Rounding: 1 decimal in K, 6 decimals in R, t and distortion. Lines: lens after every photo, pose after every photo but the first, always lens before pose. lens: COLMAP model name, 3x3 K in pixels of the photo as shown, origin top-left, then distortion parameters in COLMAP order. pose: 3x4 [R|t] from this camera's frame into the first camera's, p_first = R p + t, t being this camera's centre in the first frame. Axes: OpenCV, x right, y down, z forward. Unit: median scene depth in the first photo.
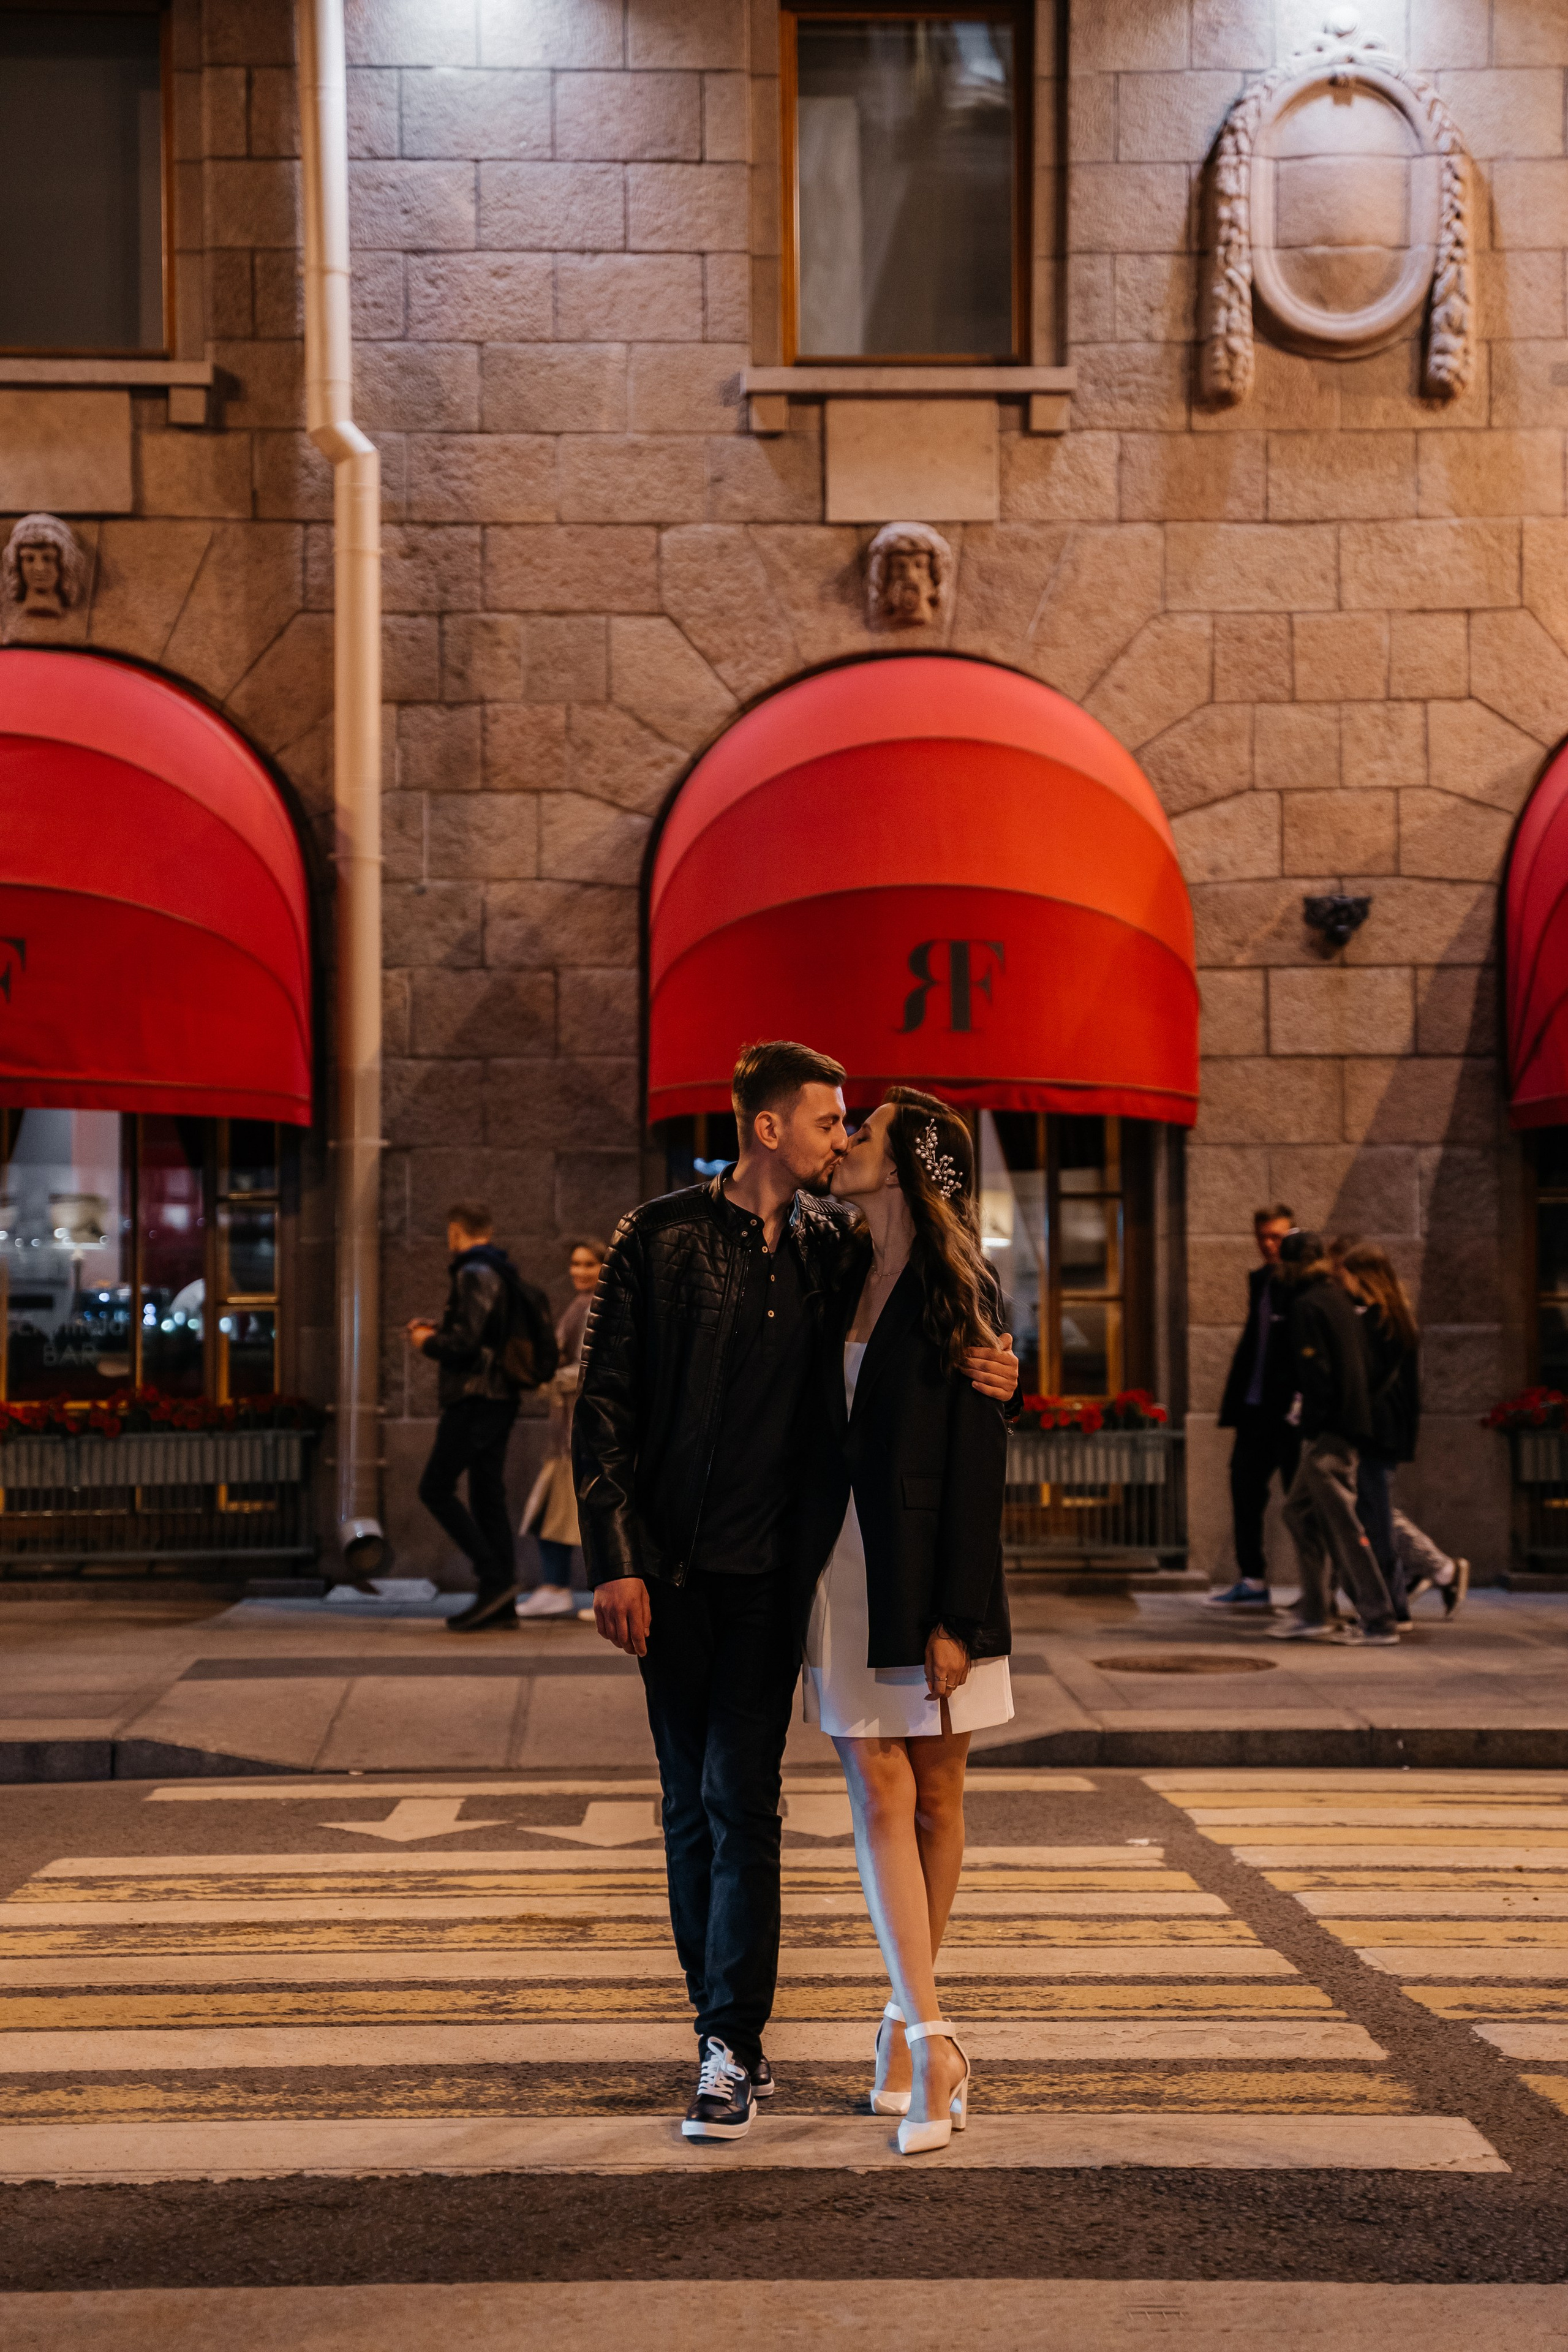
lens RADIAL K [[3960.2, 0, 784.0], [0, 3960.2, 1176.0], [0, 0, 1]] dist [0.199203, 0.199499]
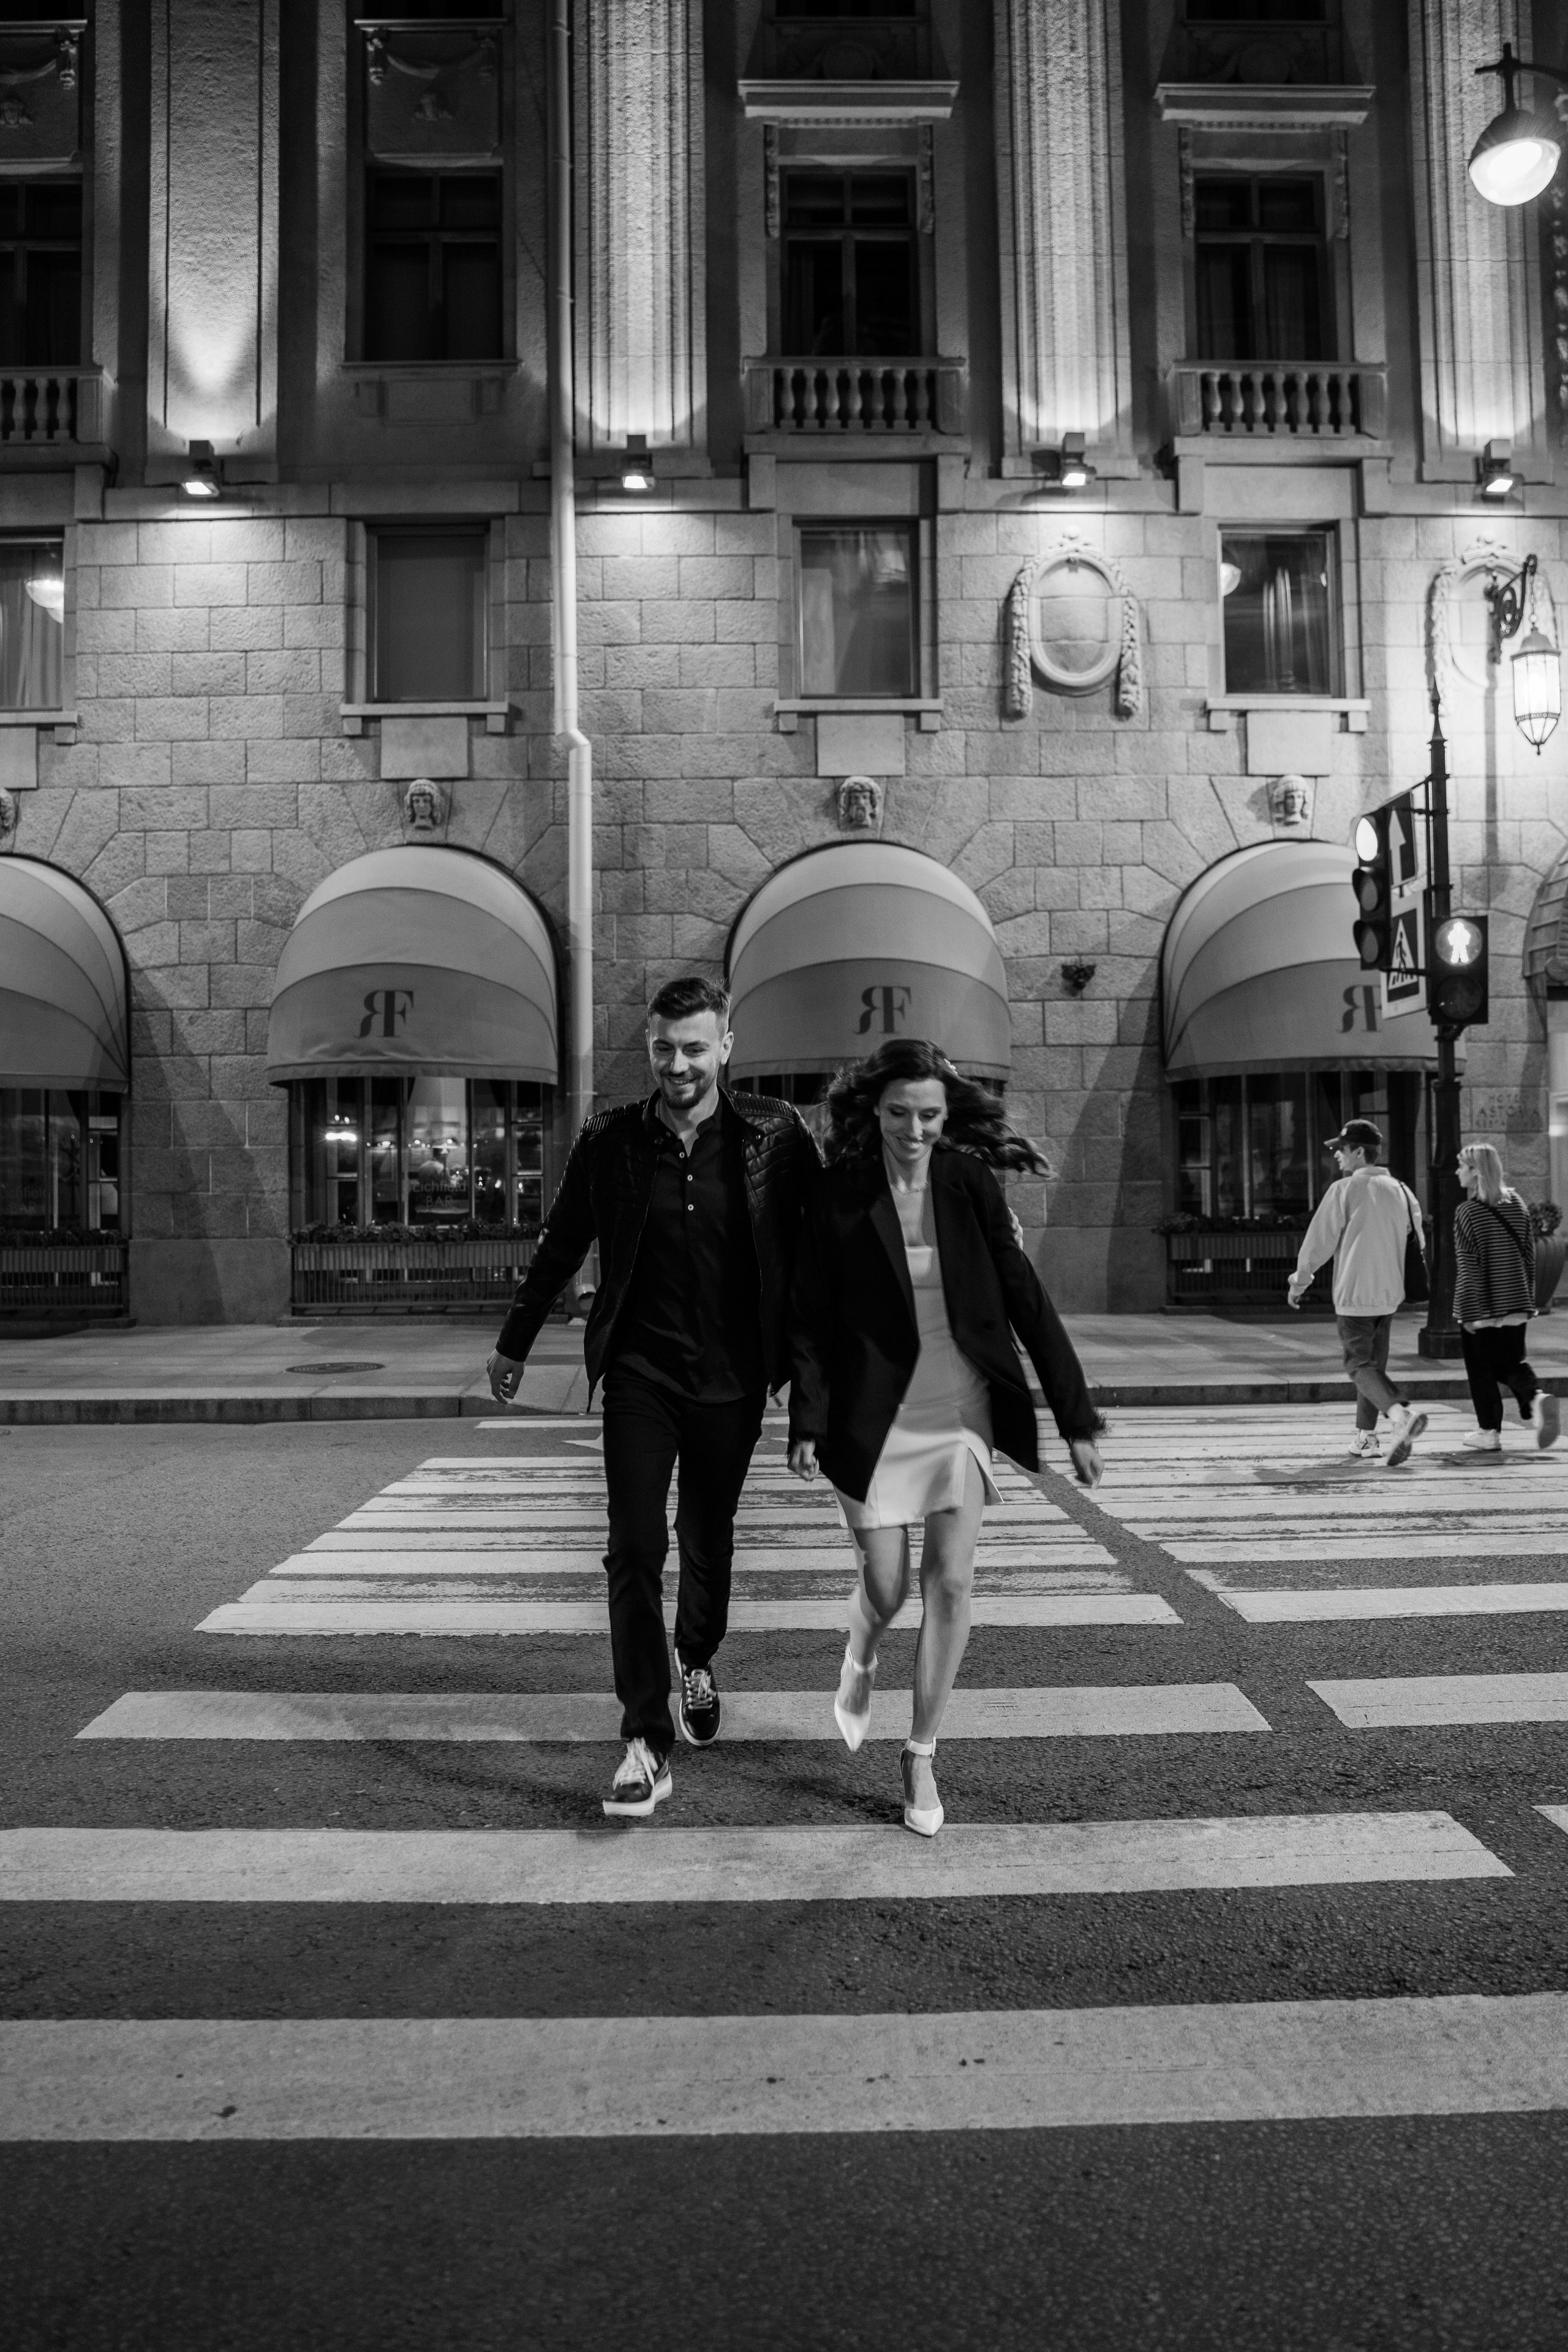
lens RADIAL K [[1955.1, 0, 793.7], [0, 1955.1, 1154.1], [0, 0, 1]] dist [-0.112605, 0.096566]
pose [[0.999967, -0.007589, -0.002848, 0.000107], [0.007650, 0.999732, 0.021851, 0.001434], [0.002681, -0.021872, 0.999757, 0.034279]]
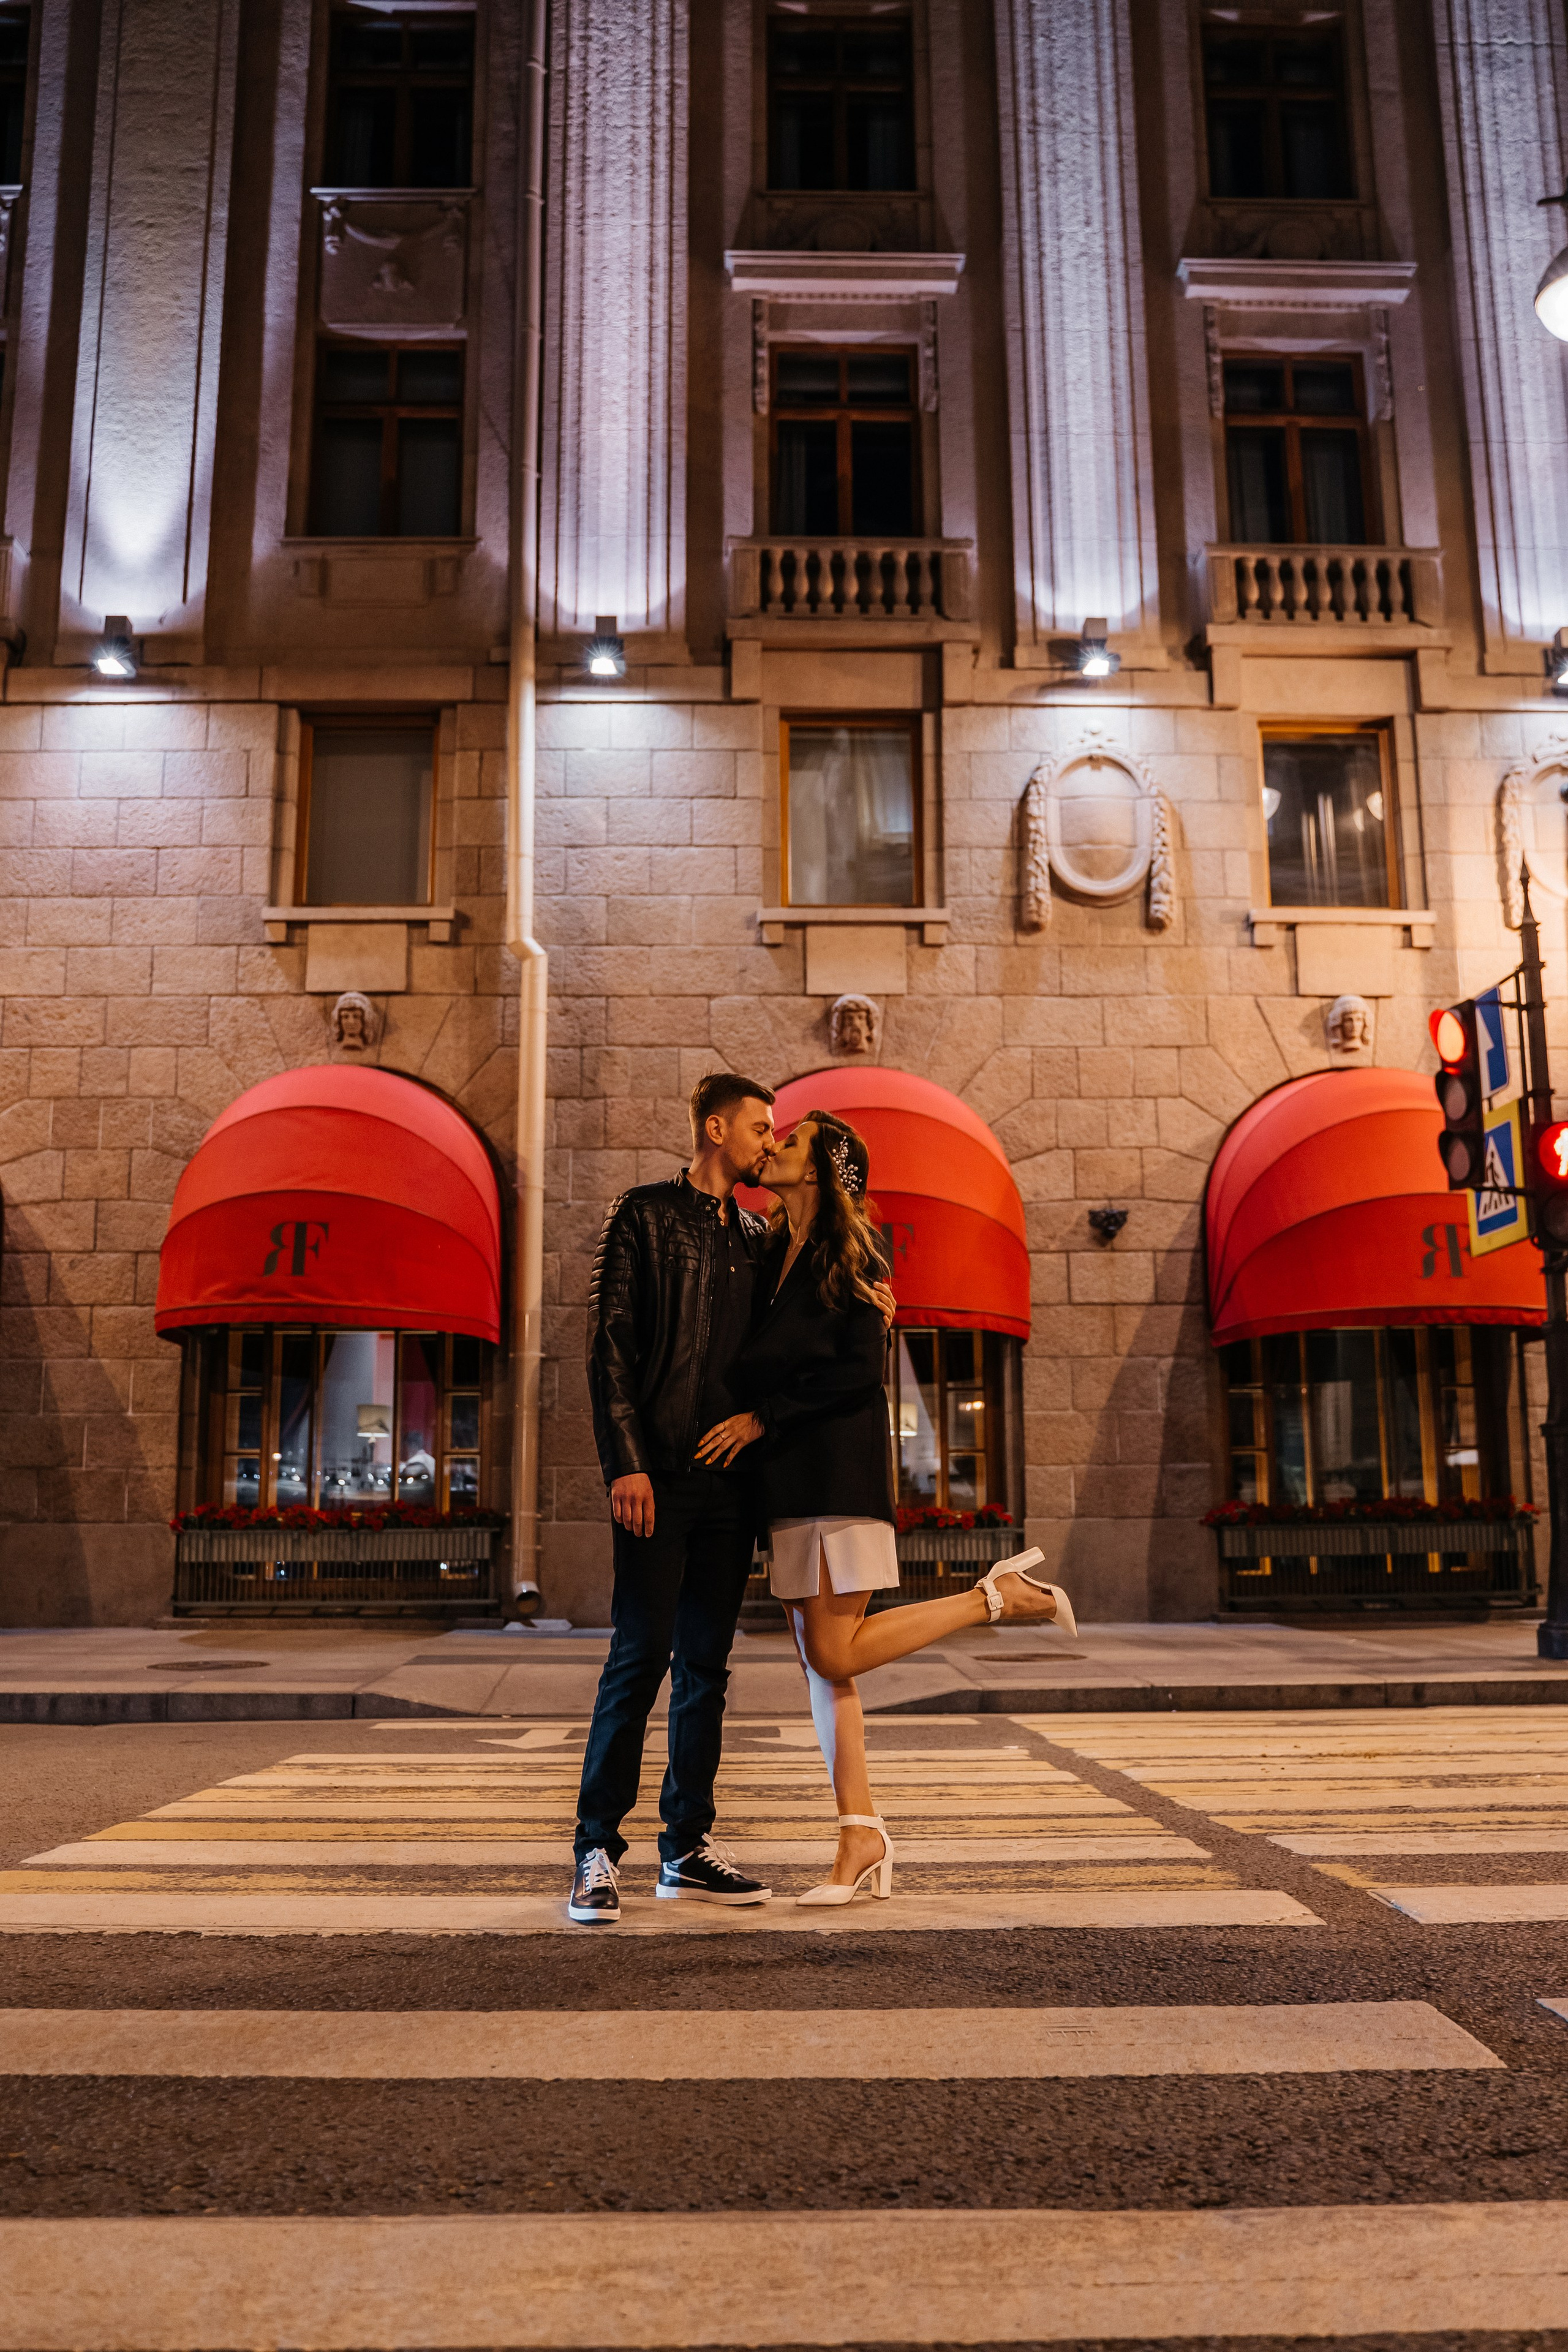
lens RADIAL K [[2096.7, 0, 794.3], [0, 2096.7, 1170.5], [0, 0, 1]] dist [-0.090036, 0.095107]
pose [[0.999996, -0.000619, 0.002832, 0.002738], [0.001006, 0.990293, -0.138992, 0.036903], [-0.002718, 0.138994, 0.990290, 0.115806]]
